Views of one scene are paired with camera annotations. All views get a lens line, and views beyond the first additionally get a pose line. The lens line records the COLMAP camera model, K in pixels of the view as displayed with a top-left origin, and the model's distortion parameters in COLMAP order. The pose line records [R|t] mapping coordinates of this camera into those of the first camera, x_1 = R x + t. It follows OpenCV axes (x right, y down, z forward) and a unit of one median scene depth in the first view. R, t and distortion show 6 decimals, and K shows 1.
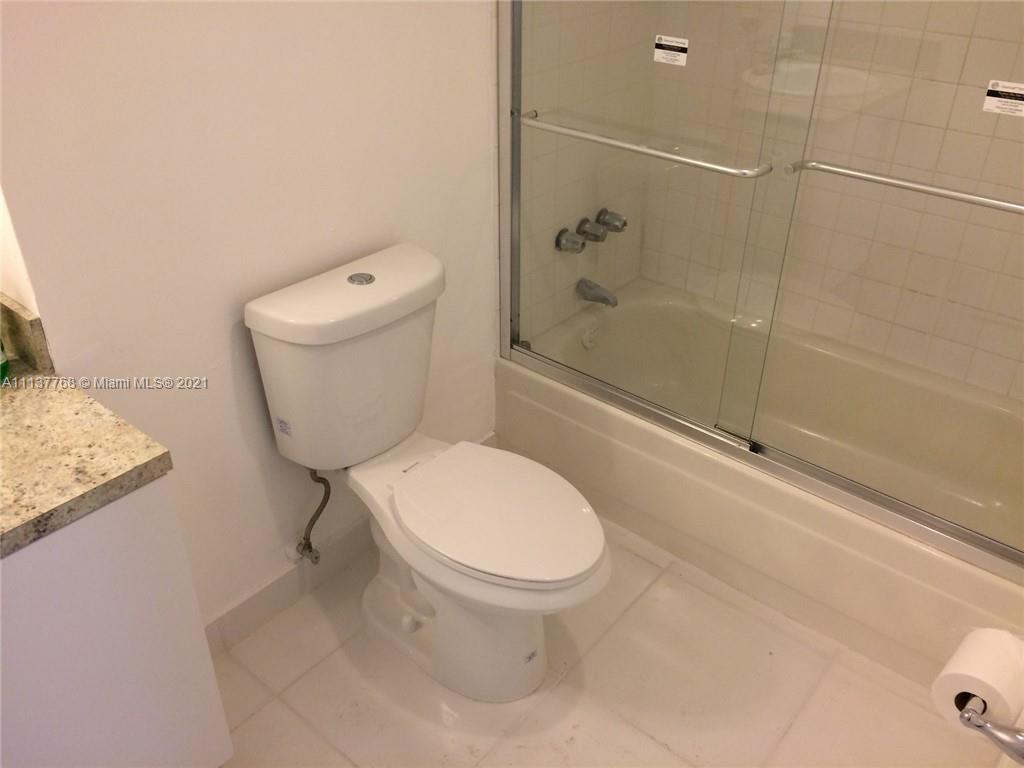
lens RADIAL K [[871.0, 0, 510.4], [0, 871.0, 376.9], [0, 0, 1]] dist [0.094188, -0.128807]
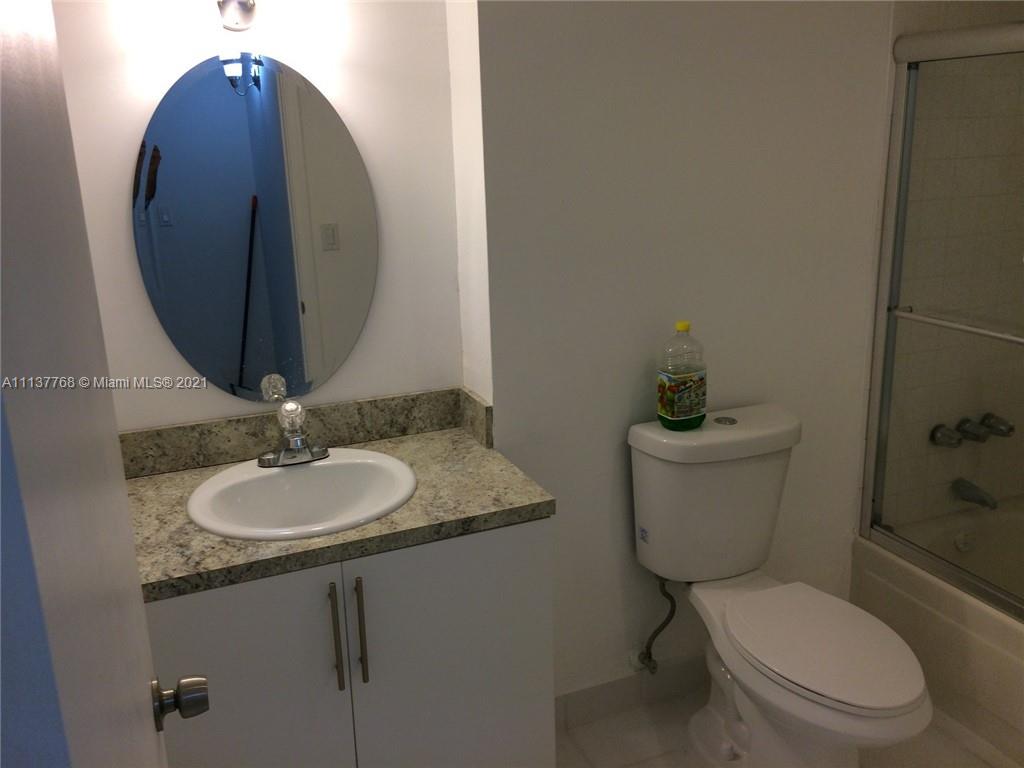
lens RADIAL K [[877.4, 0, 507.1], [0, 877.4, 378.5], [0, 0, 1]] dist [0.076932, -0.105045]
pose [[0.886158, 0.090347, -0.454489, 0.094334], [-0.209147, 0.953205, -0.218306, 0.138762], [0.413498, 0.288509, 0.863587, -0.166113]]
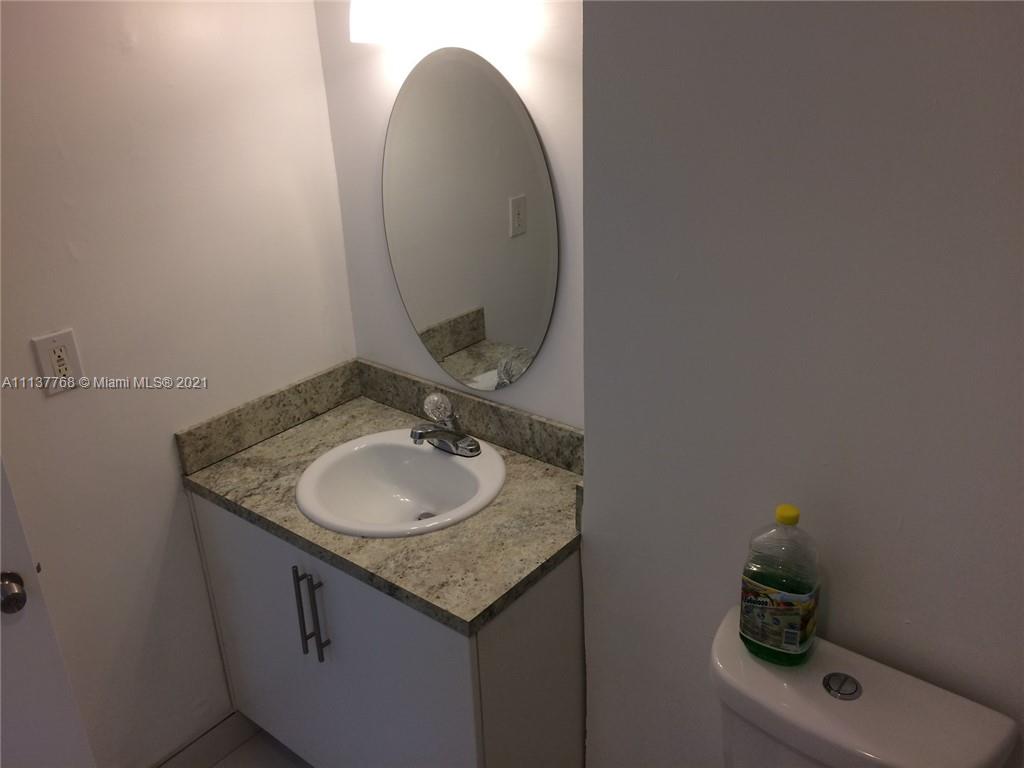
lens RADIAL K [[871.0, 0, 510.4], [0, 871.0, 376.9], [0, 0, 1]] dist [0.094188, -0.128807]
pose [[0.025371, 0.389840, -0.920533, 0.348982], [-0.492393, 0.806256, 0.327873, -0.369550], [0.870003, 0.444946, 0.212410, 0.417917]]
